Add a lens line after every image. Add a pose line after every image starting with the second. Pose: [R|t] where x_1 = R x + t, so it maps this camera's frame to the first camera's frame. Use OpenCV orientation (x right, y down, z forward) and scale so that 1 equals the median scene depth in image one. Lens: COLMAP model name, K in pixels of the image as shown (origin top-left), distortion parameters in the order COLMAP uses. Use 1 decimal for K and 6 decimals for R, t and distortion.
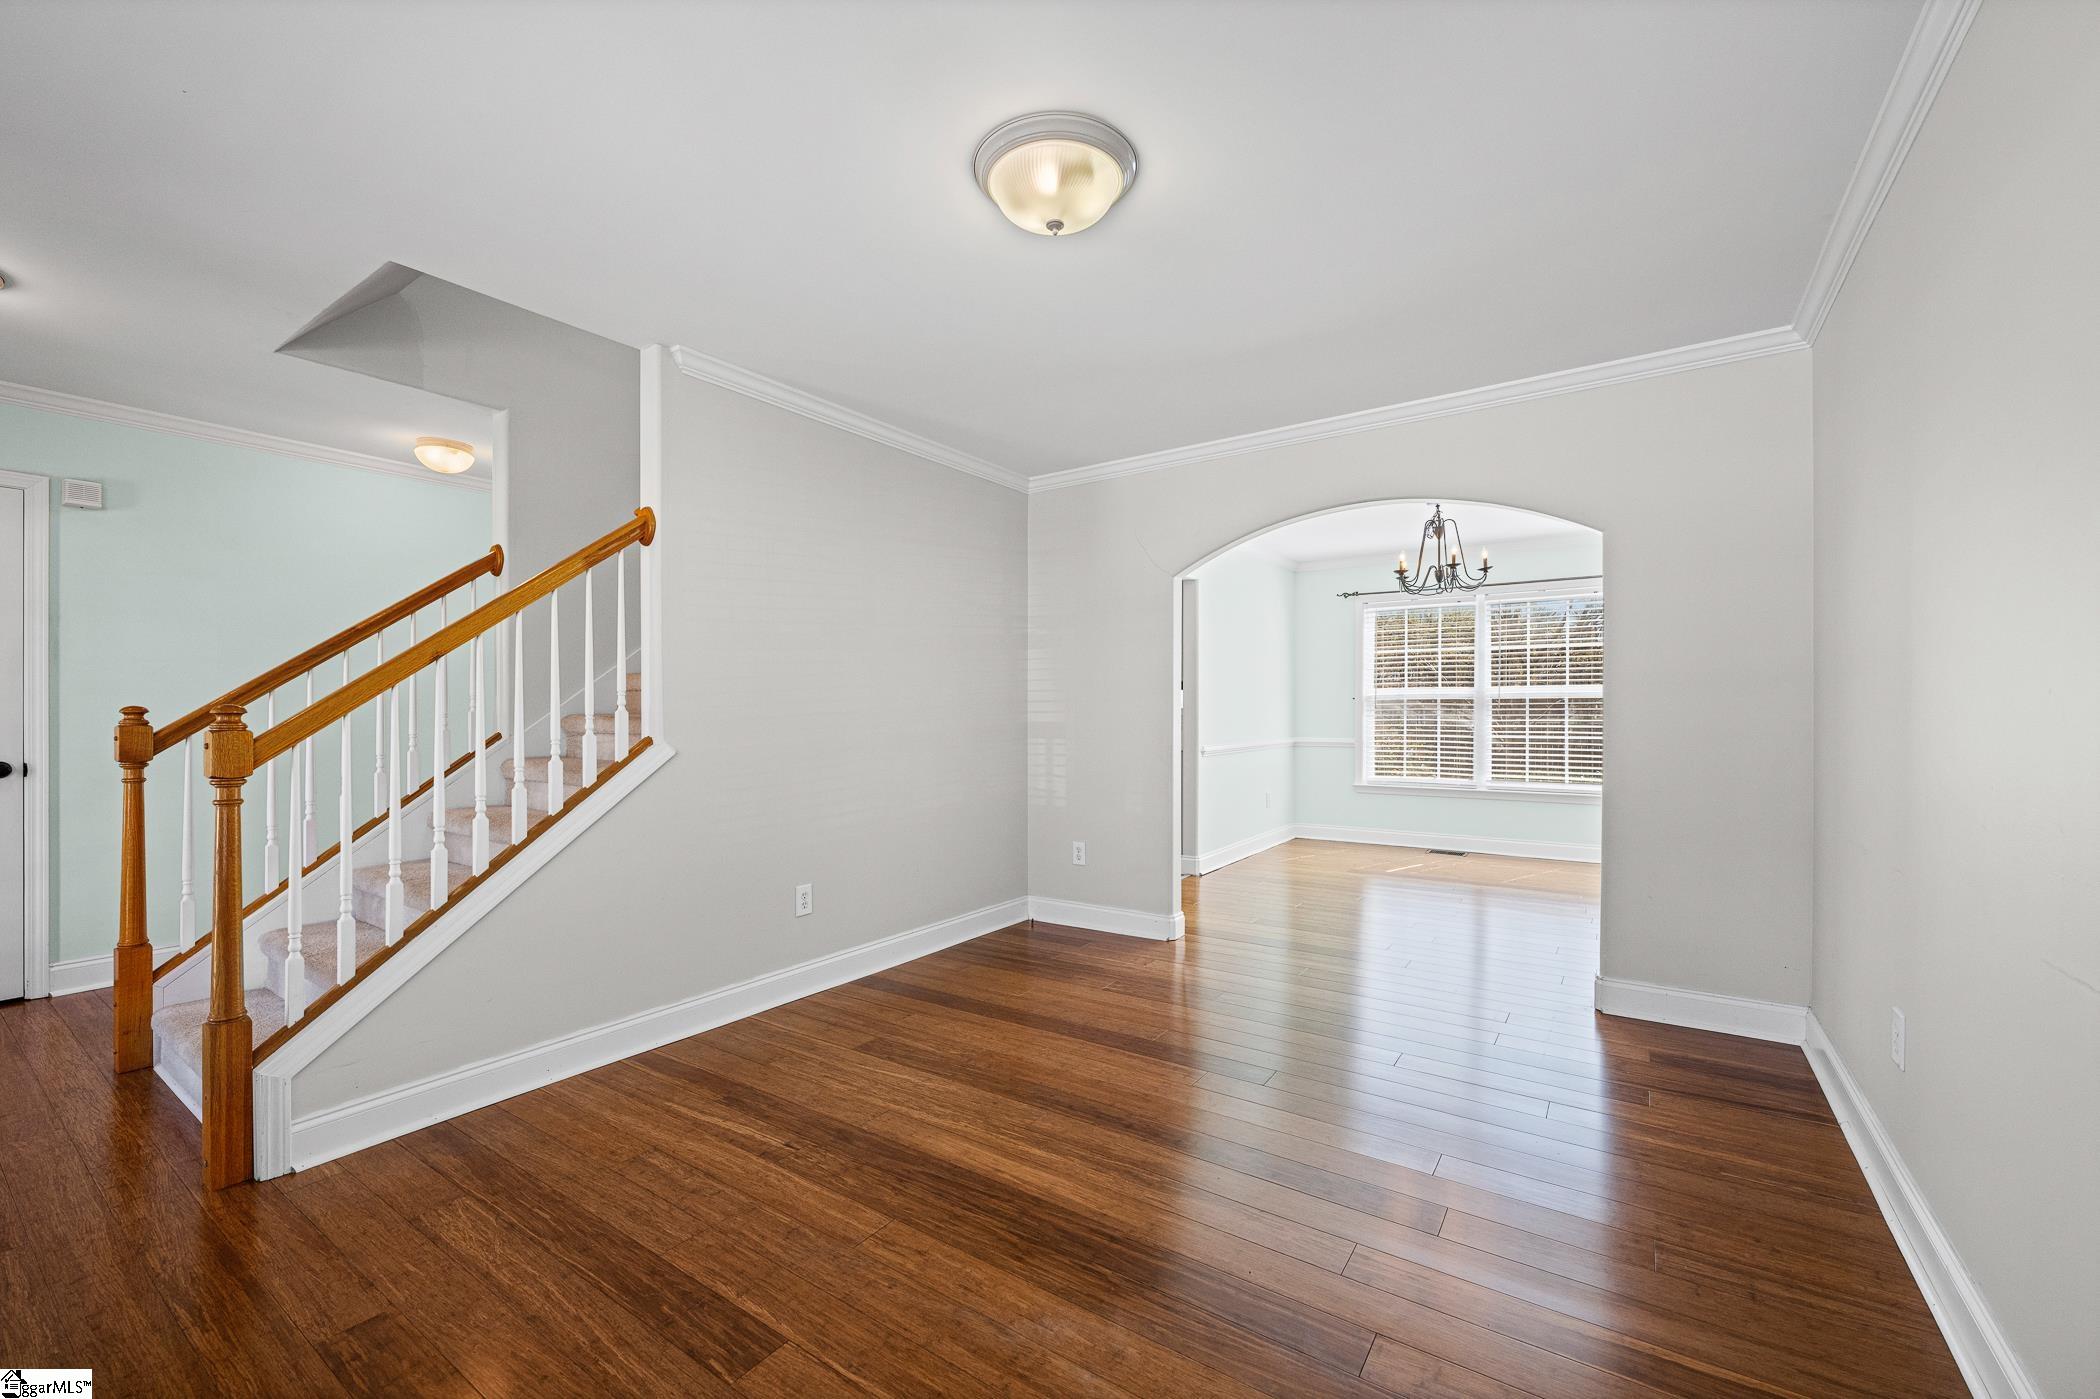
lens RADIAL K [[852.6, 0, 1039.8], [0, 852.6, 712.7], [0, 0, 1]] dist [-0.002186, 0.000979]
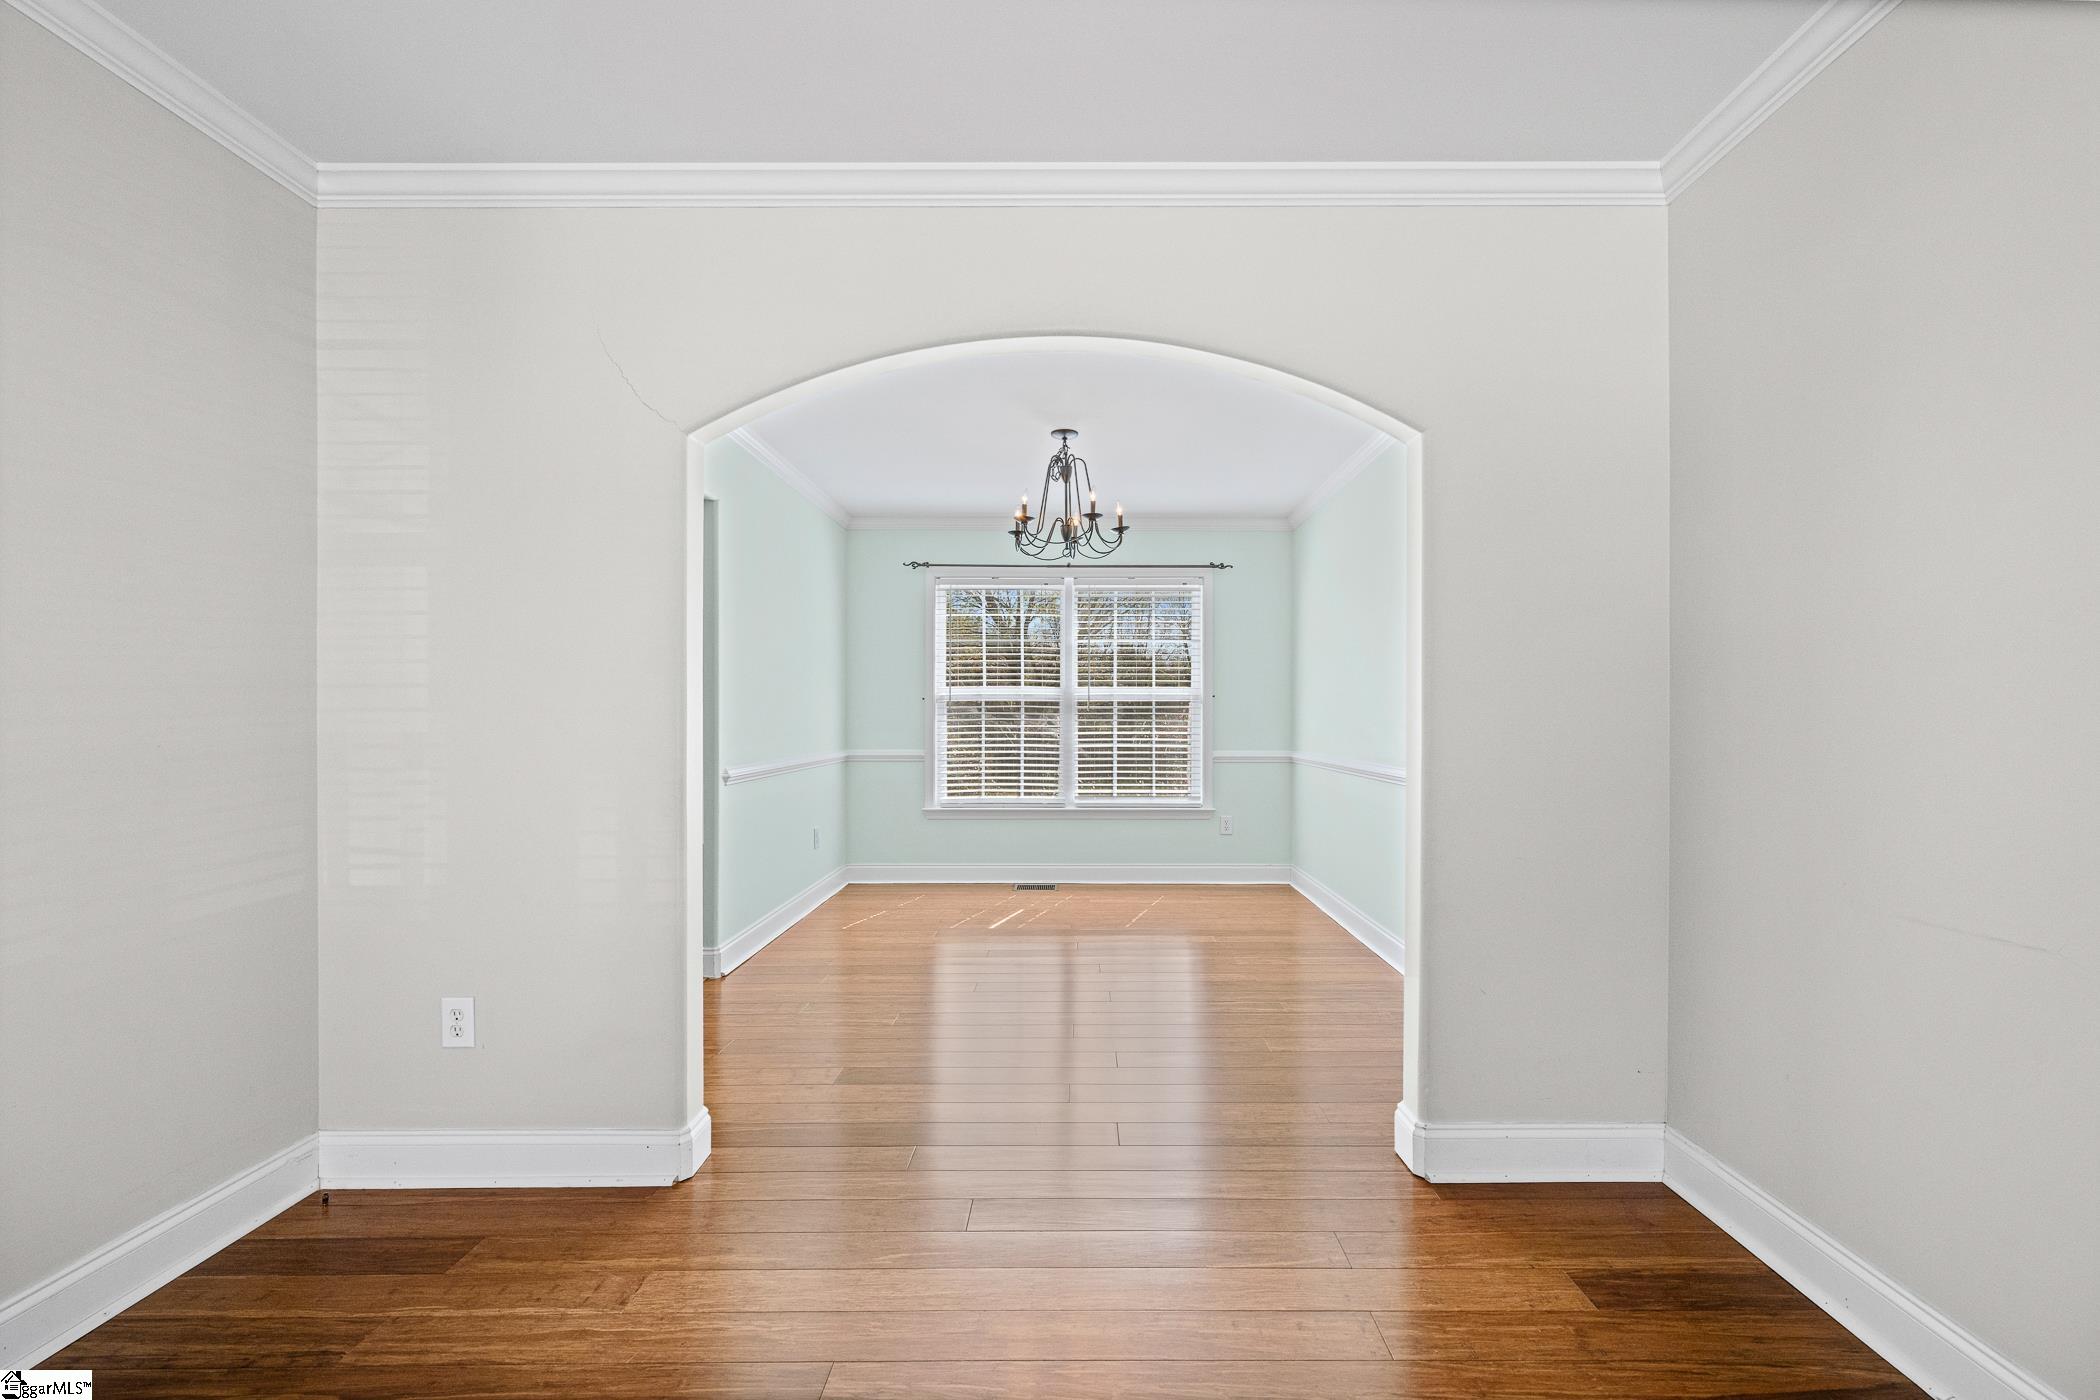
lens RADIAL K [[852.6, 0, 1082.1], [0, 852.6, 721.0], [0, 0, 1]] dist [-0.002186, 0.000979]
pose [[0.814423, -0.000302, 0.580272, 0.037018], [-0.000435, 0.999999, 0.001131, 0.002643], [-0.580272, -0.001173, 0.814422, 0.303062]]
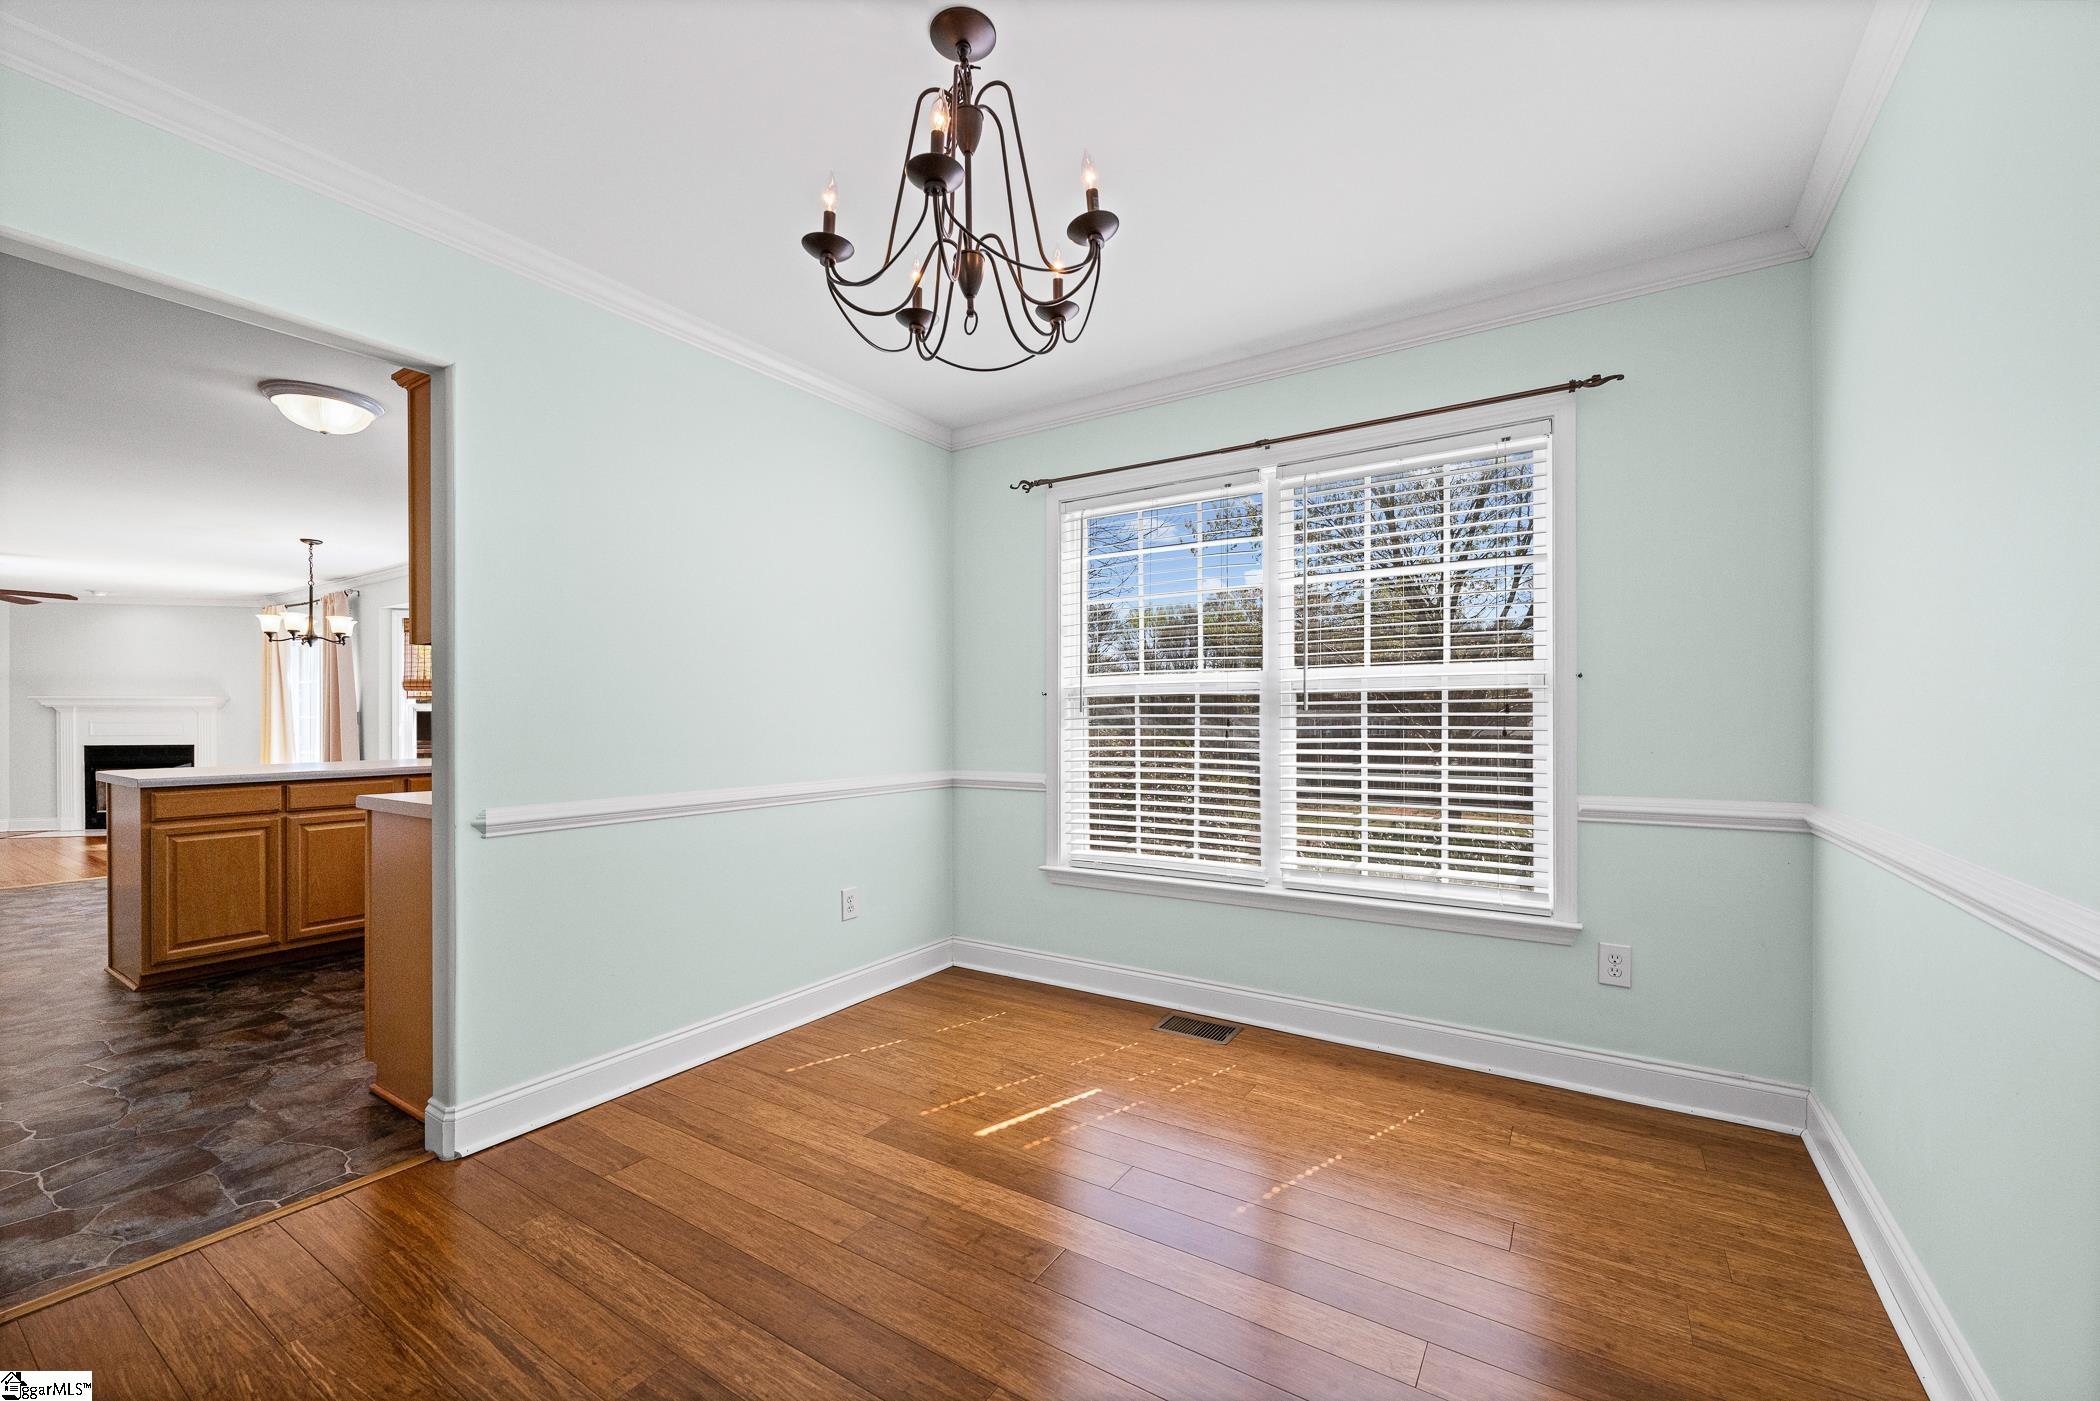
lens RADIAL K [[852.6, 0, 1055.3], [0, 852.6, 721.5], [0, 0, 1]] dist [-0.002186, 0.000979]
pose [[0.999298, 0.002512, 0.037390, 0.383828], [-0.002343, 0.999987, -0.004551, 0.001507], [-0.037401, 0.004461, 0.999290, 0.542512]]
